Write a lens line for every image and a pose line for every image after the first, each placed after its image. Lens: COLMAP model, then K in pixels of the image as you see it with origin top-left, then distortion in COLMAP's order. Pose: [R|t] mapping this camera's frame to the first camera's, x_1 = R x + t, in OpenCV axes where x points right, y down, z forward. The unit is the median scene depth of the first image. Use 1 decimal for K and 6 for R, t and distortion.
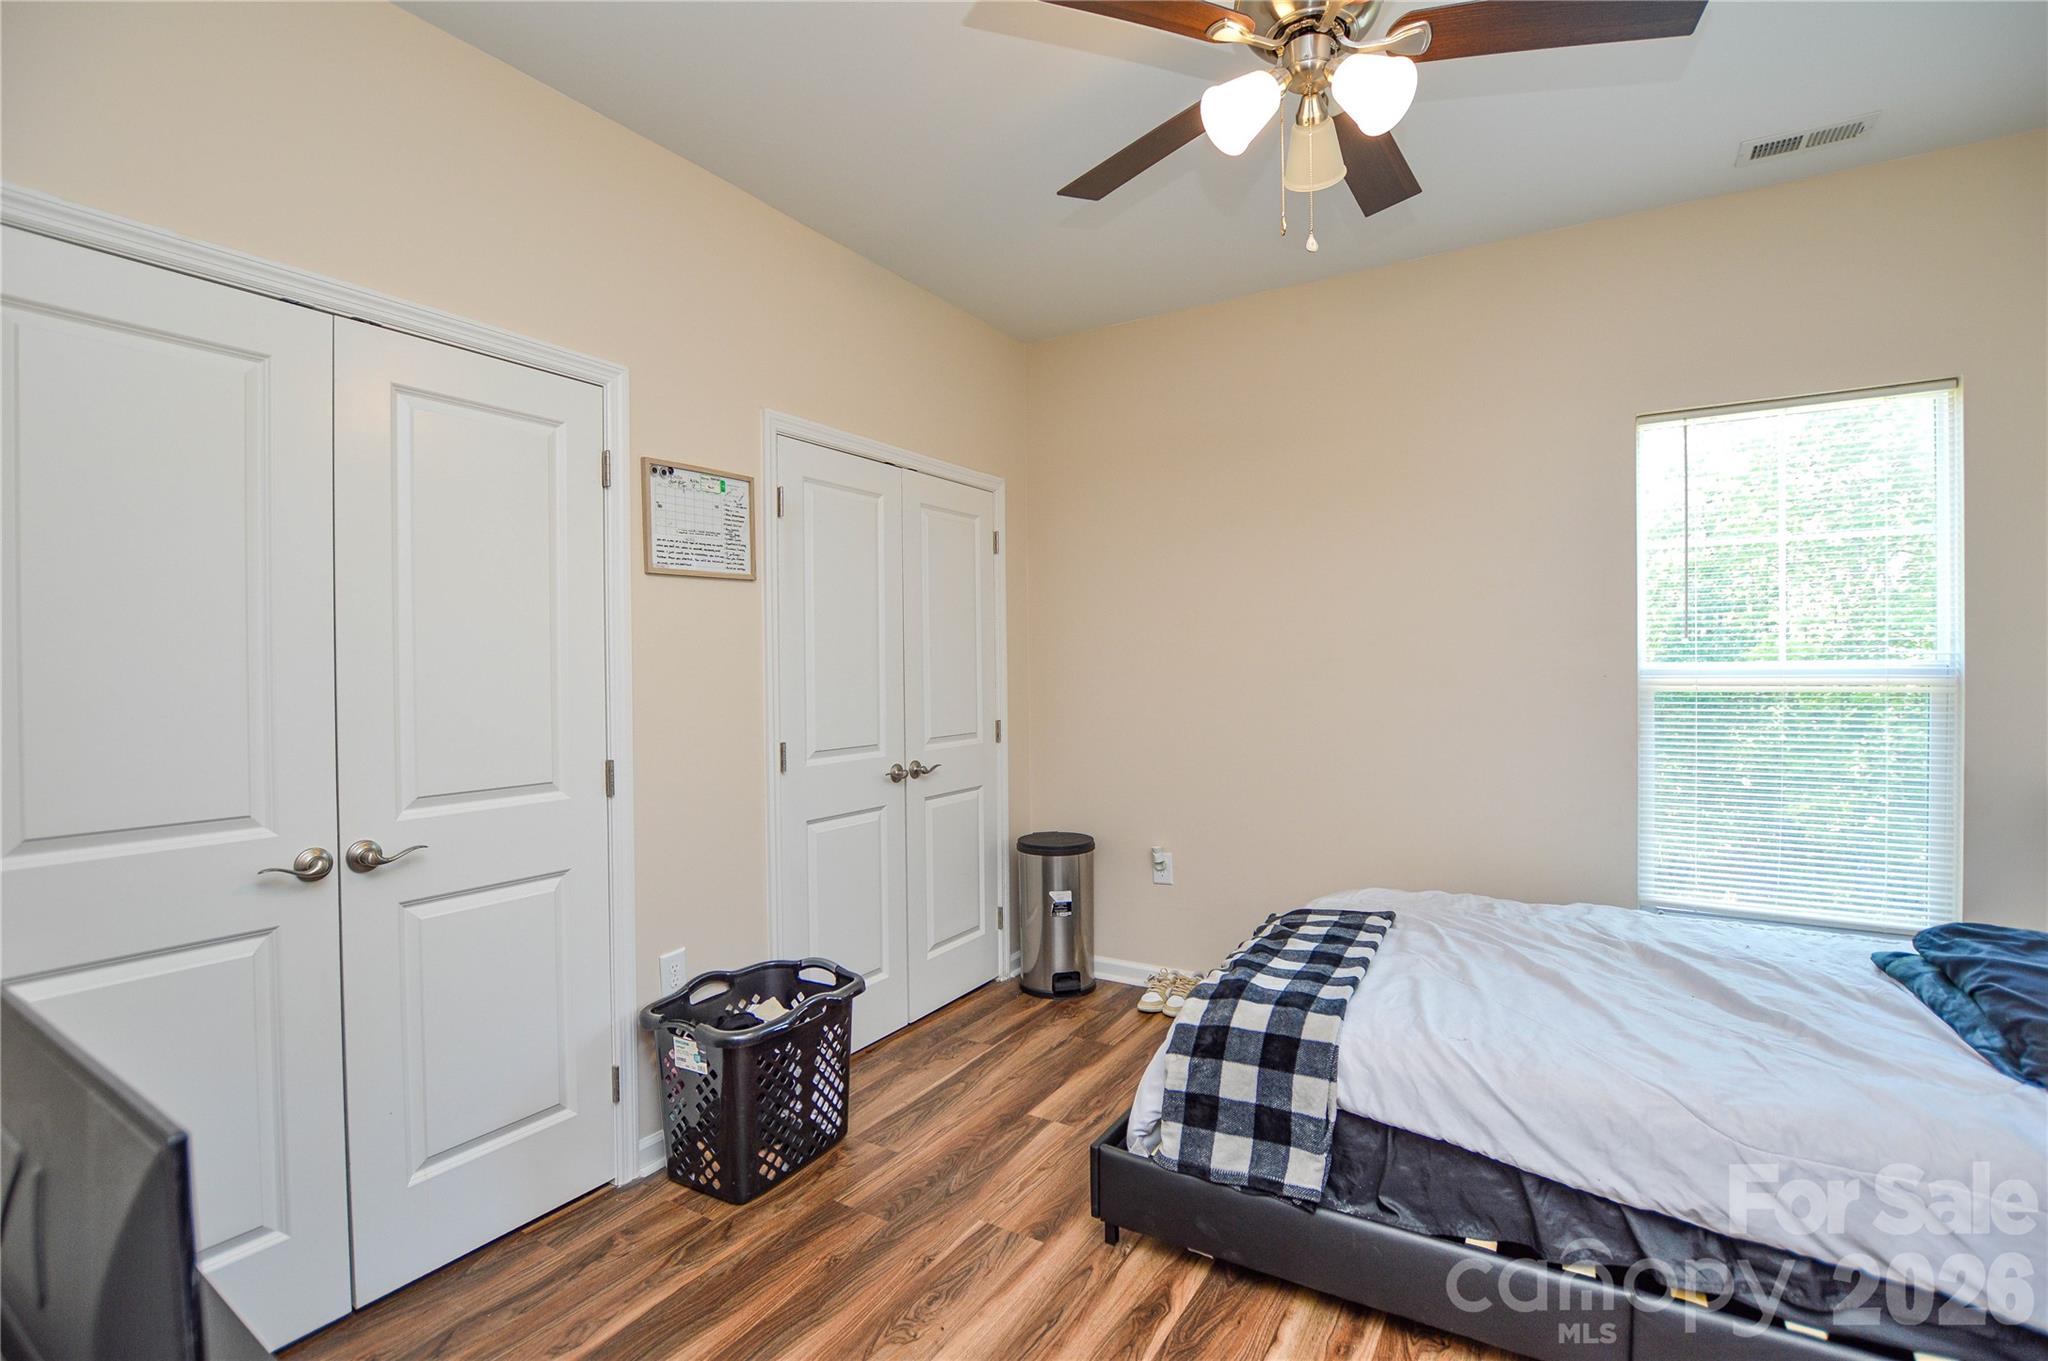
lens RADIAL K [[931.0, 0, 1030.1], [0, 931.0, 677.7], [0, 0, 1]] dist [-0.027882, 0.001706]
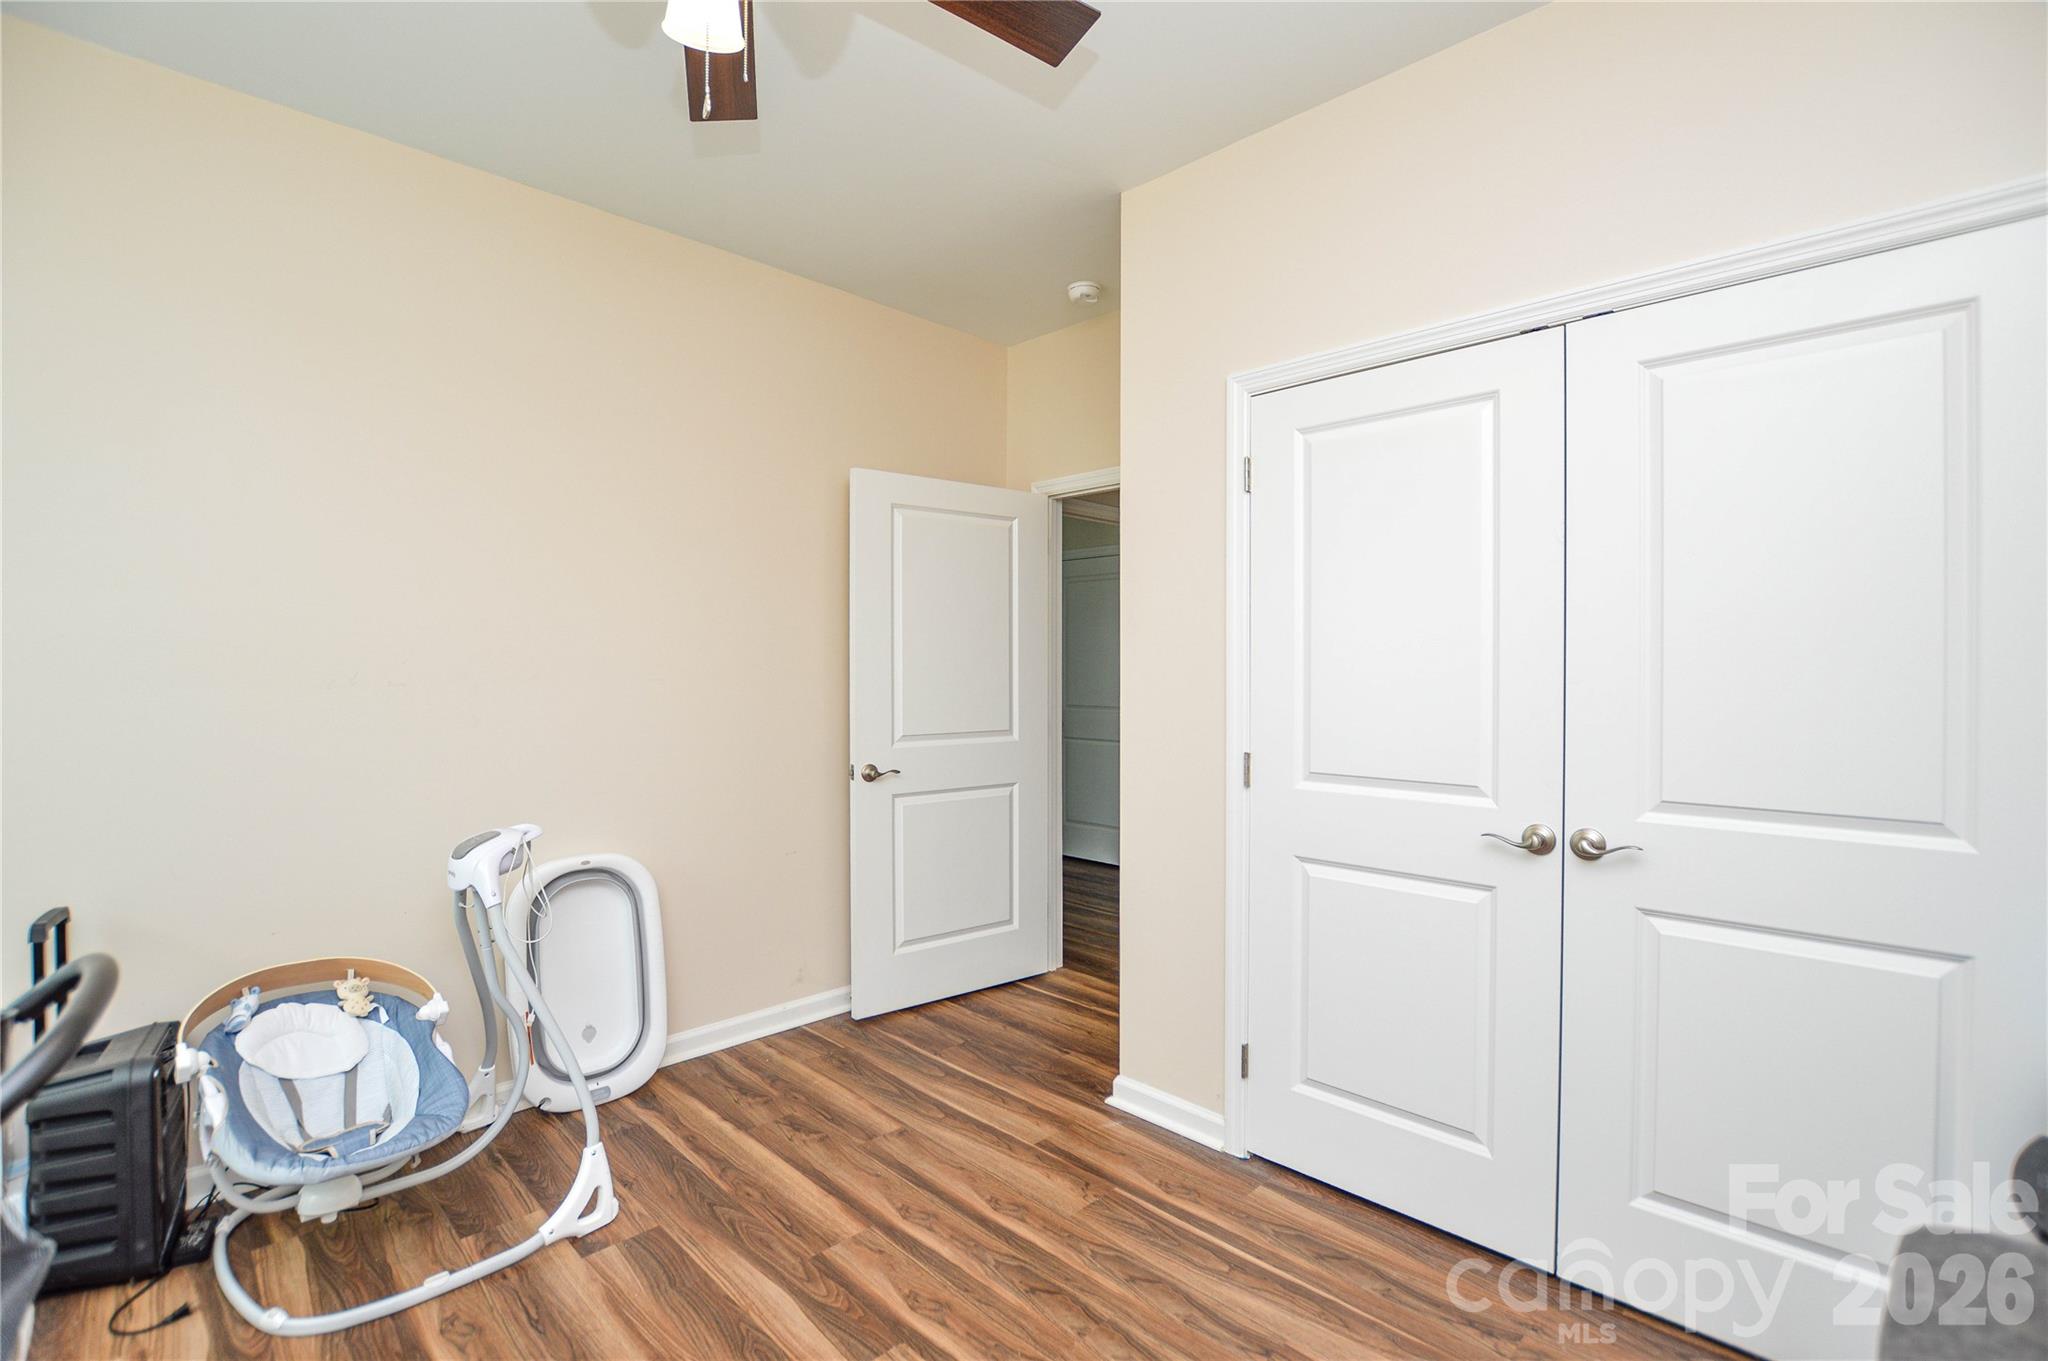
lens RADIAL K [[931.0, 0, 1066.3], [0, 931.0, 666.4], [0, 0, 1]] dist [-0.027882, 0.001706]
pose [[-0.203936, 0.008122, -0.978950, 0.427693], [-0.009857, 0.999898, 0.010349, -0.010304], [0.978935, 0.011760, -0.203835, 0.715342]]
